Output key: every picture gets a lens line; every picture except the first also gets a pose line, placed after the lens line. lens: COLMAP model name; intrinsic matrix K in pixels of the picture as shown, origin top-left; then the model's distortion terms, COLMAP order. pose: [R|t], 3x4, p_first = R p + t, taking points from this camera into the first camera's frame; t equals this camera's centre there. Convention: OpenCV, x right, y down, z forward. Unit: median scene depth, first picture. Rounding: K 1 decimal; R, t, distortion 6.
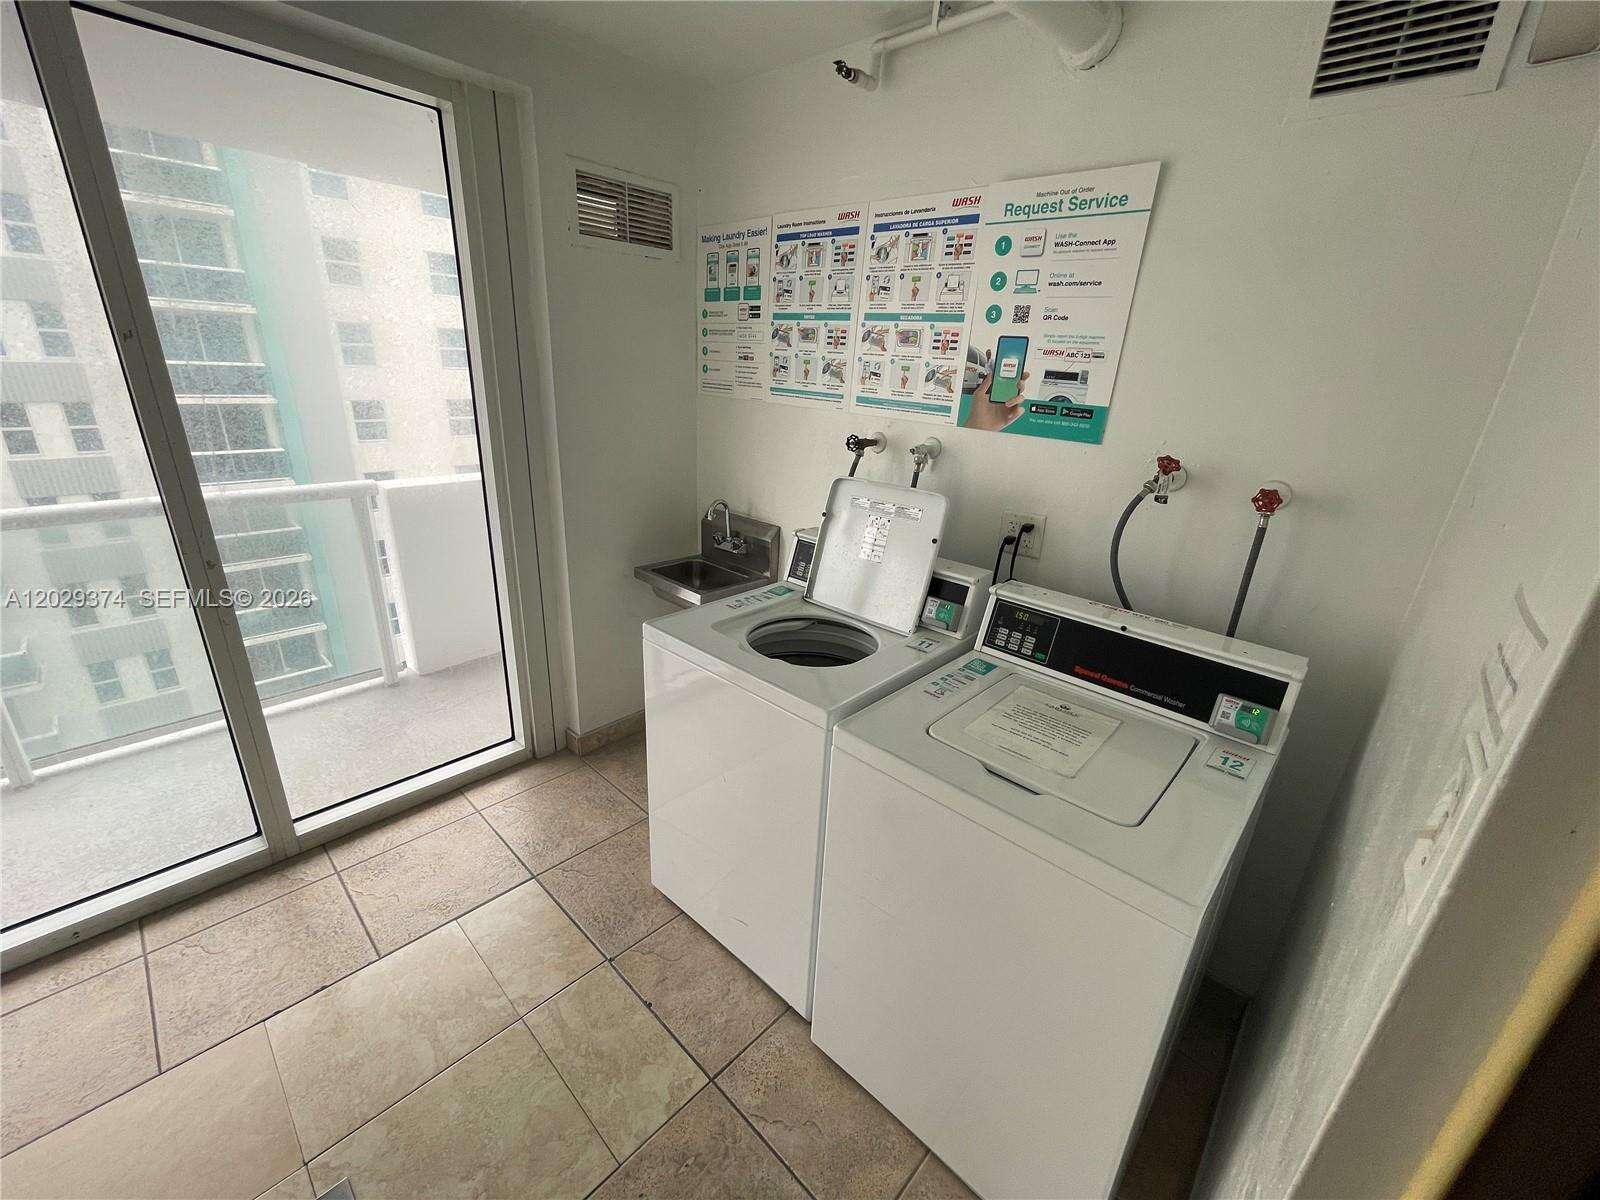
lens RADIAL K [[649.6, 0, 798.5], [0, 649.6, 601.4], [0, 0, 1]] dist [-0.004546, 0.001830]
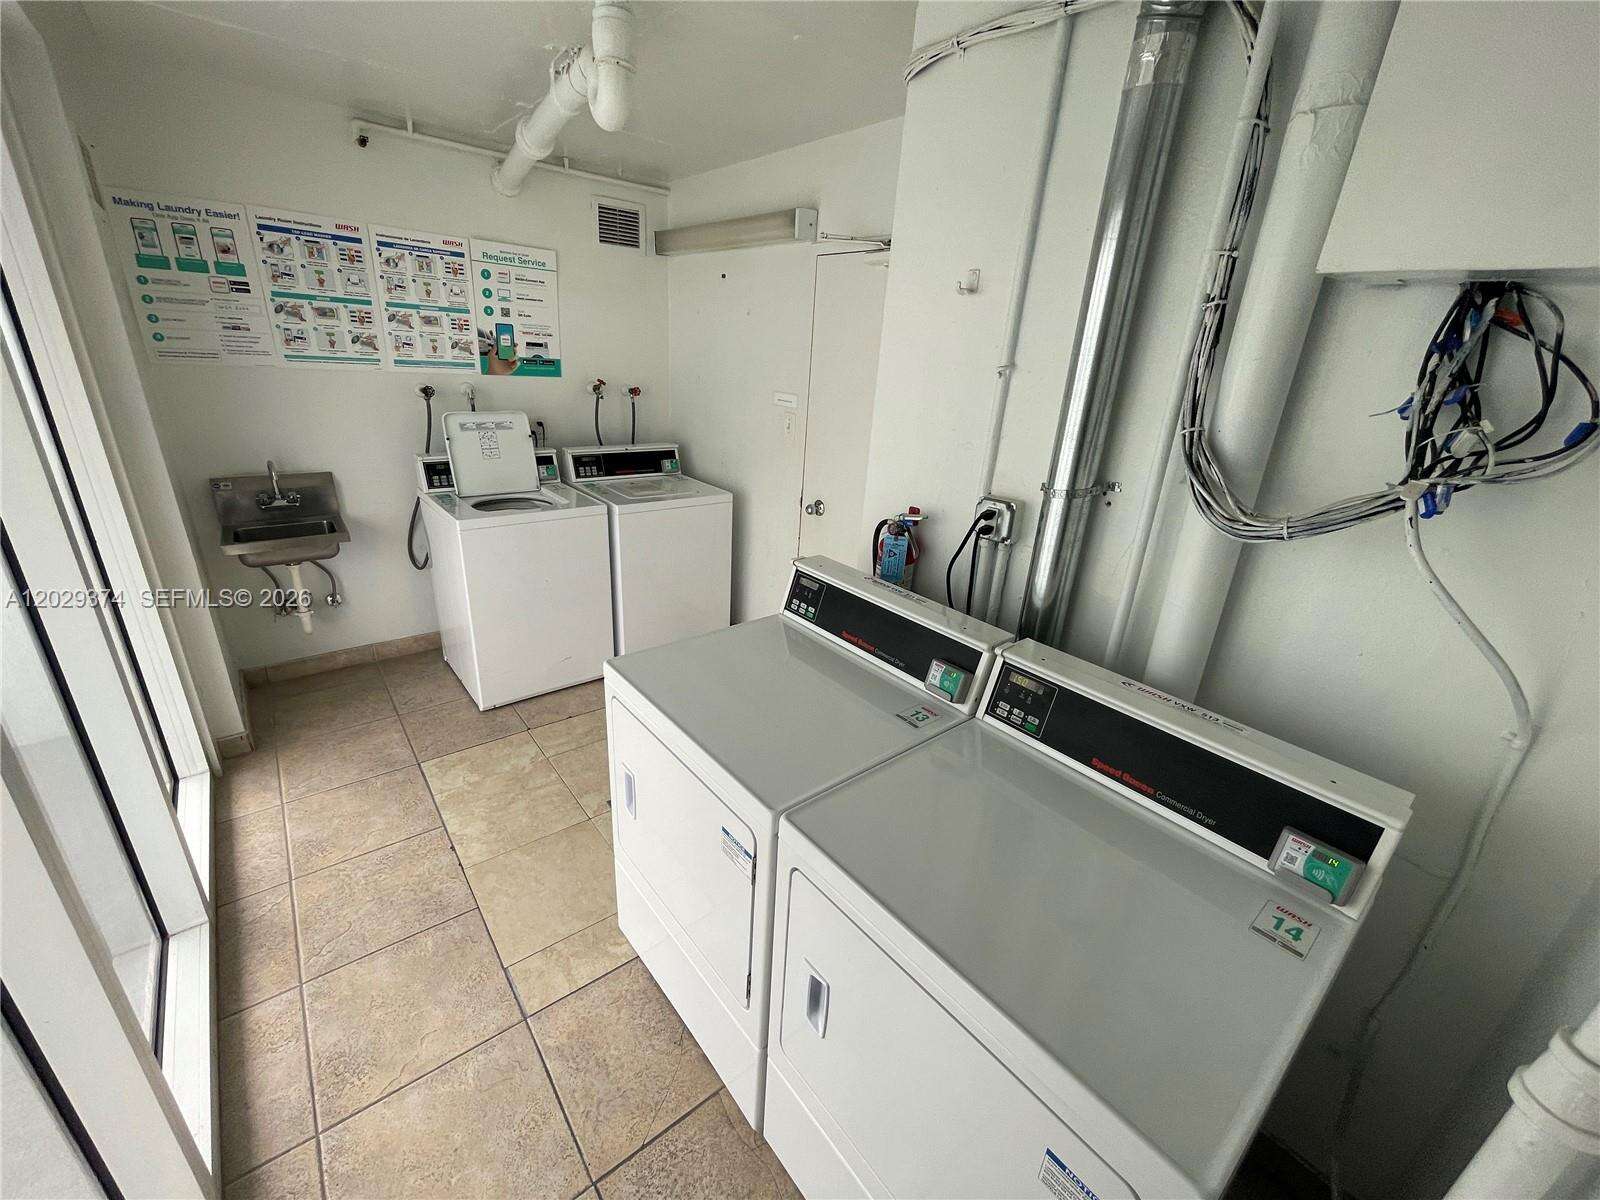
lens RADIAL K [[649.6, 0, 789.1], [0, 649.6, 597.1], [0, 0, 1]] dist [-0.004546, 0.001830]
pose [[0.132365, -0.390333, 0.911109, -1.434015], [0.294482, 0.893179, 0.339870, -0.085898], [-0.946446, 0.223318, 0.233171, -0.044241]]
